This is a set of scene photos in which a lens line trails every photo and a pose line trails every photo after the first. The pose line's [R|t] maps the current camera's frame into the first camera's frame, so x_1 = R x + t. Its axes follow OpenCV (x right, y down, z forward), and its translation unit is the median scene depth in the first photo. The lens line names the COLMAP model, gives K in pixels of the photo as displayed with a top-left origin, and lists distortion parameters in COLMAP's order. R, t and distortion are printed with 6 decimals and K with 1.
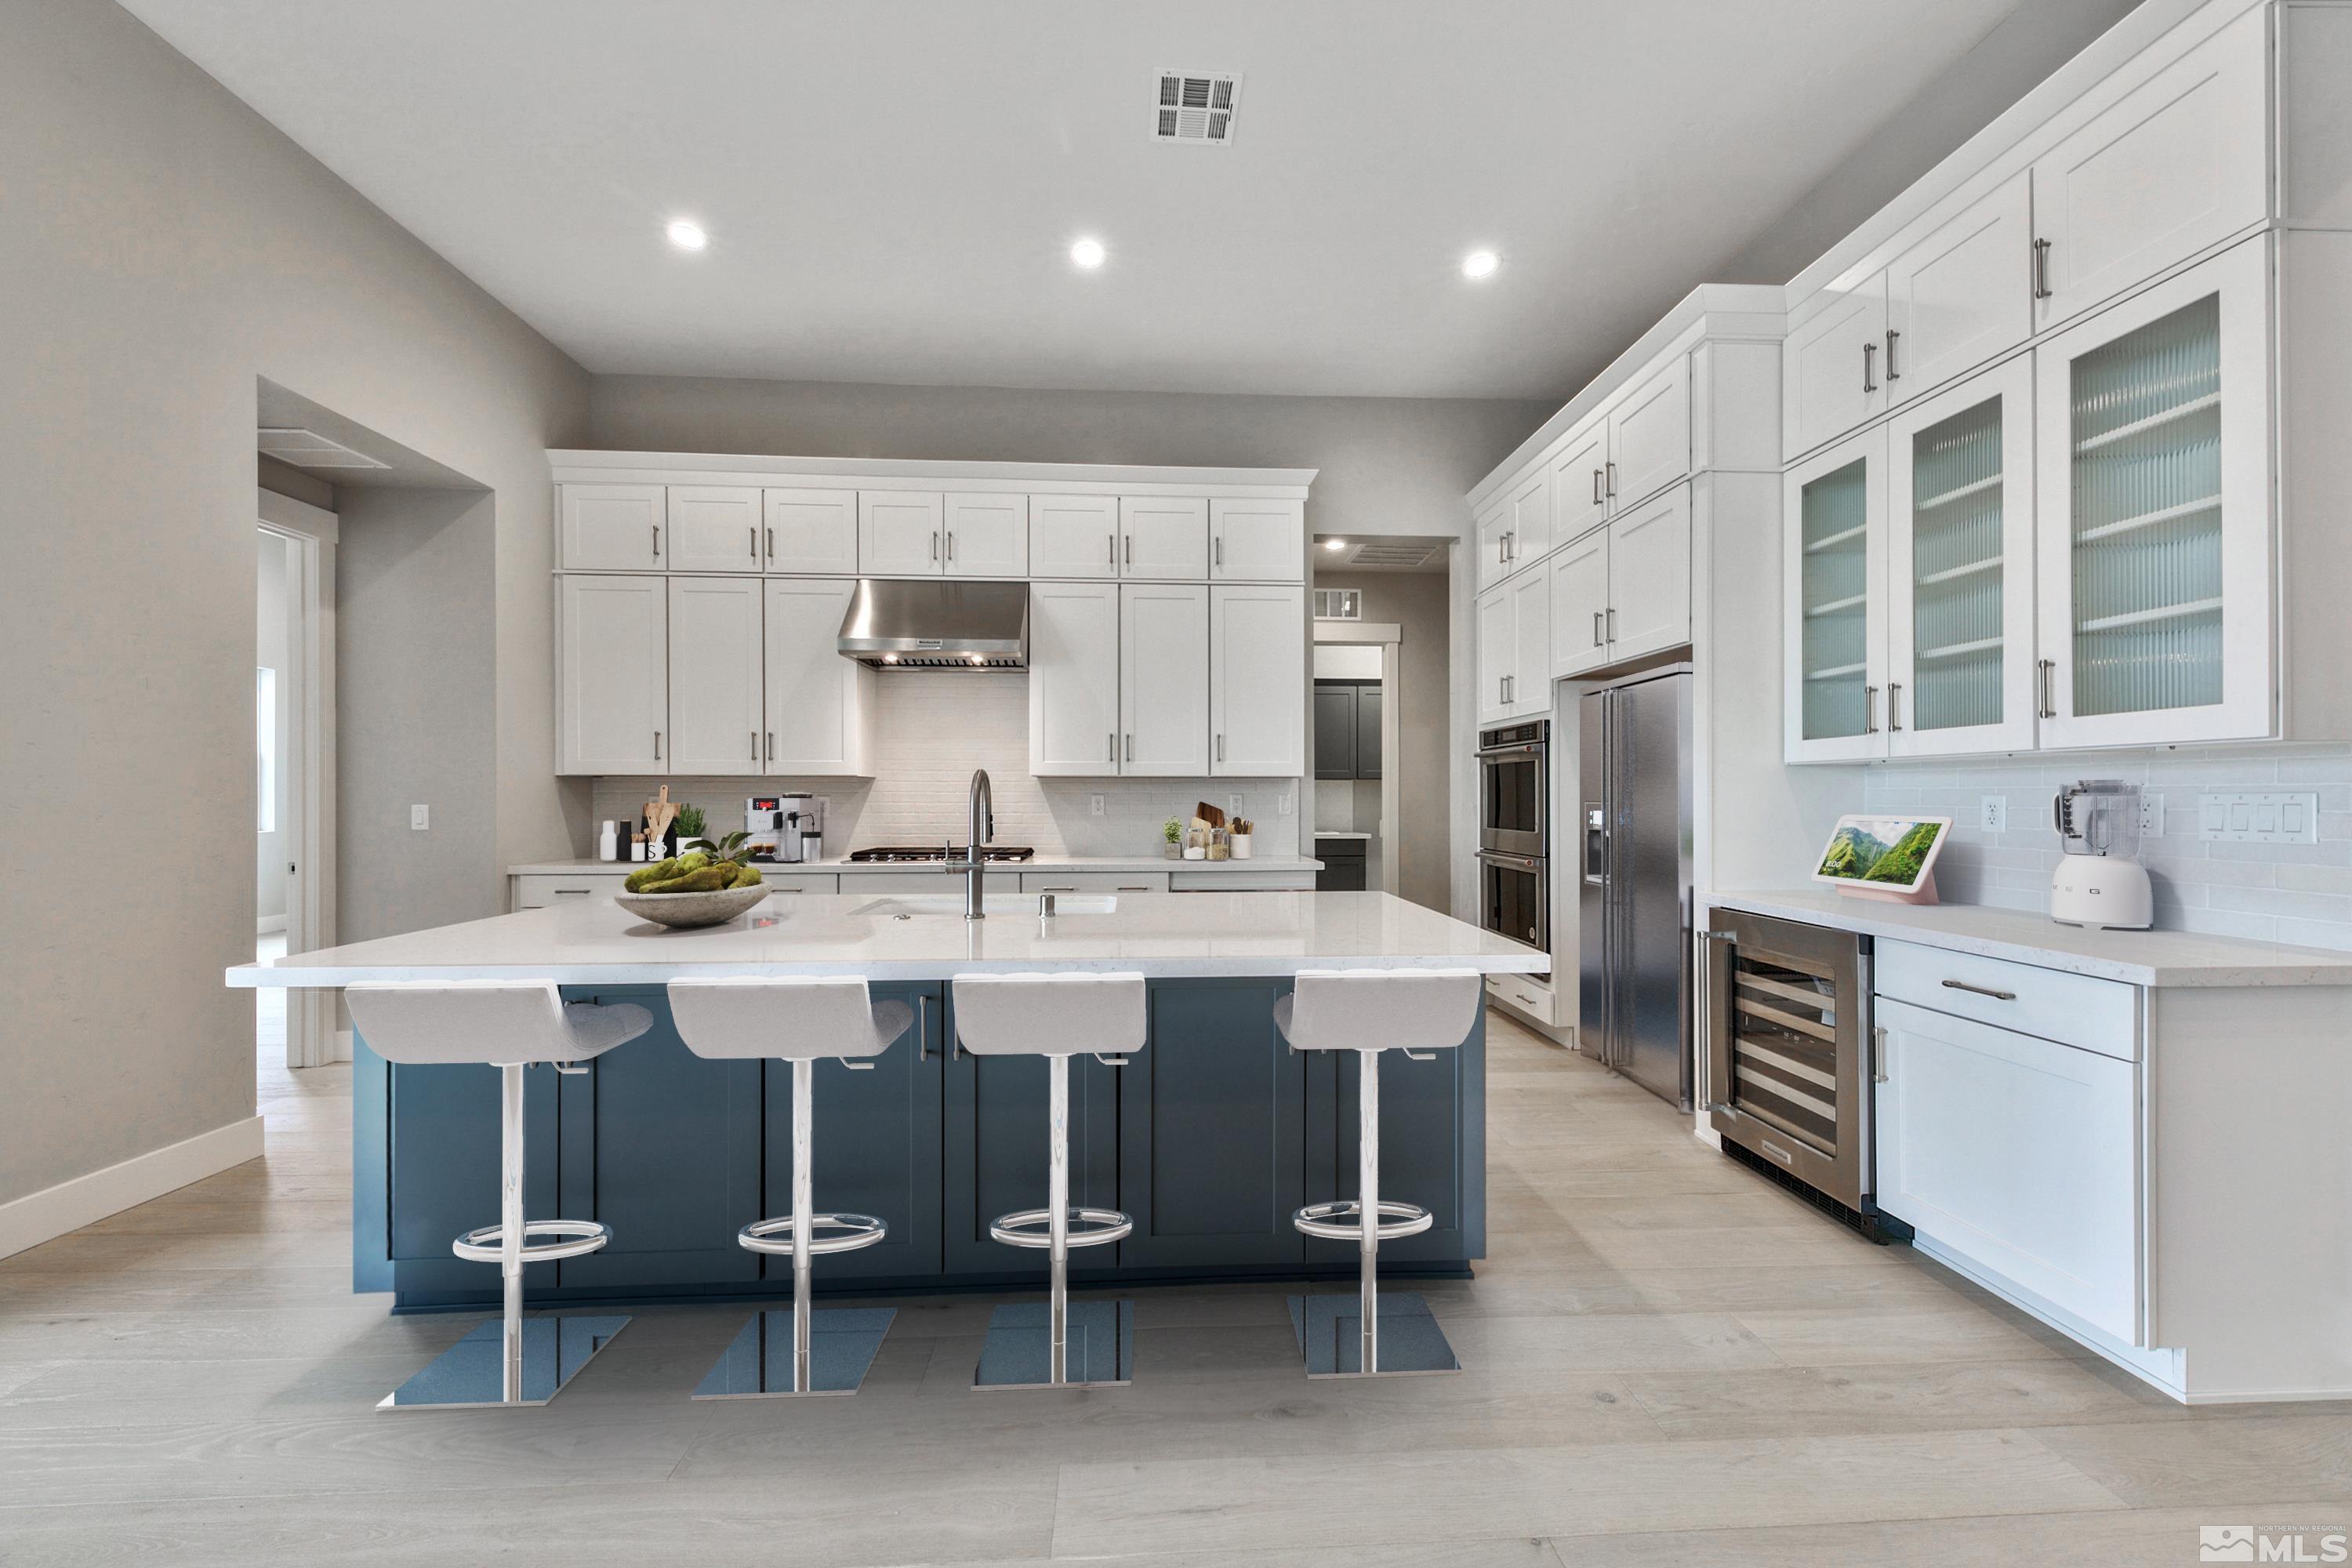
lens RADIAL K [[863.9, 0, 1173.7], [0, 863.9, 792.9], [0, 0, 1]] dist [0.001795, -0.000670]
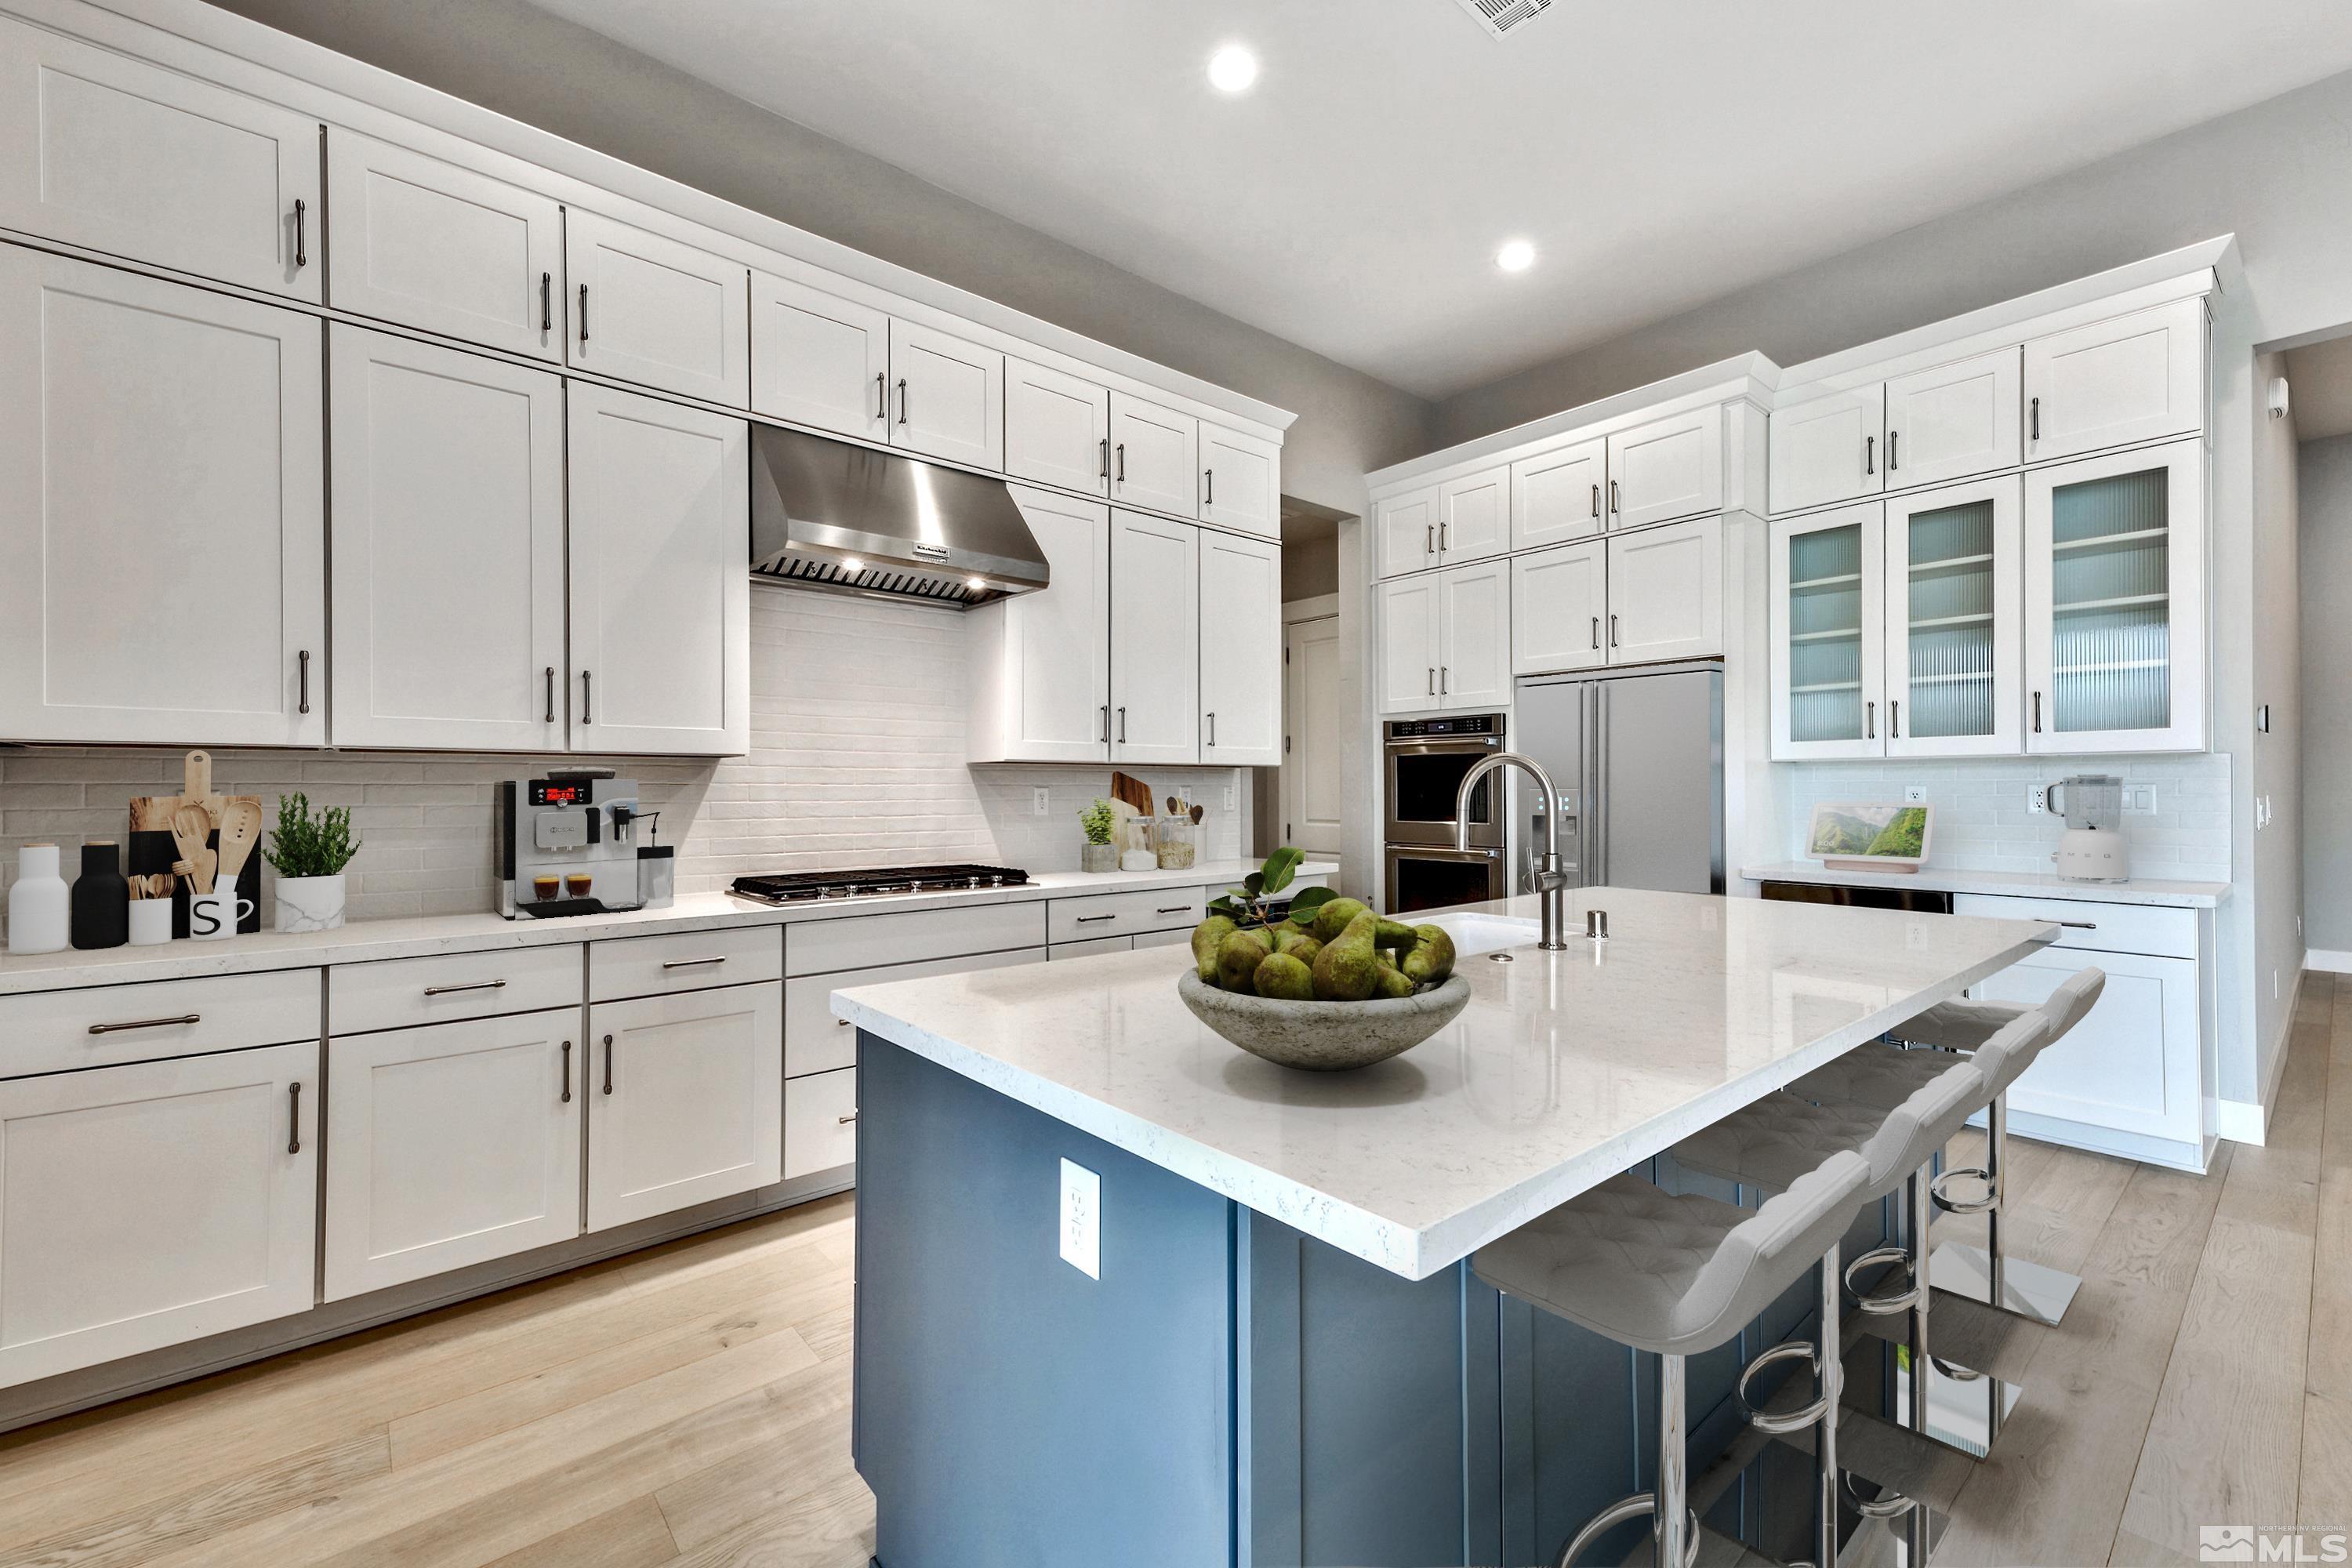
lens RADIAL K [[999.8, 0, 1186.2], [0, 999.8, 781.5], [0, 0, 1]] dist [0.015267, 0.000447]
pose [[0.778551, 0.002702, 0.627575, -0.612820], [0.000164, 0.999990, -0.004509, 0.001658], [-0.627581, 0.003614, 0.778543, 0.308922]]
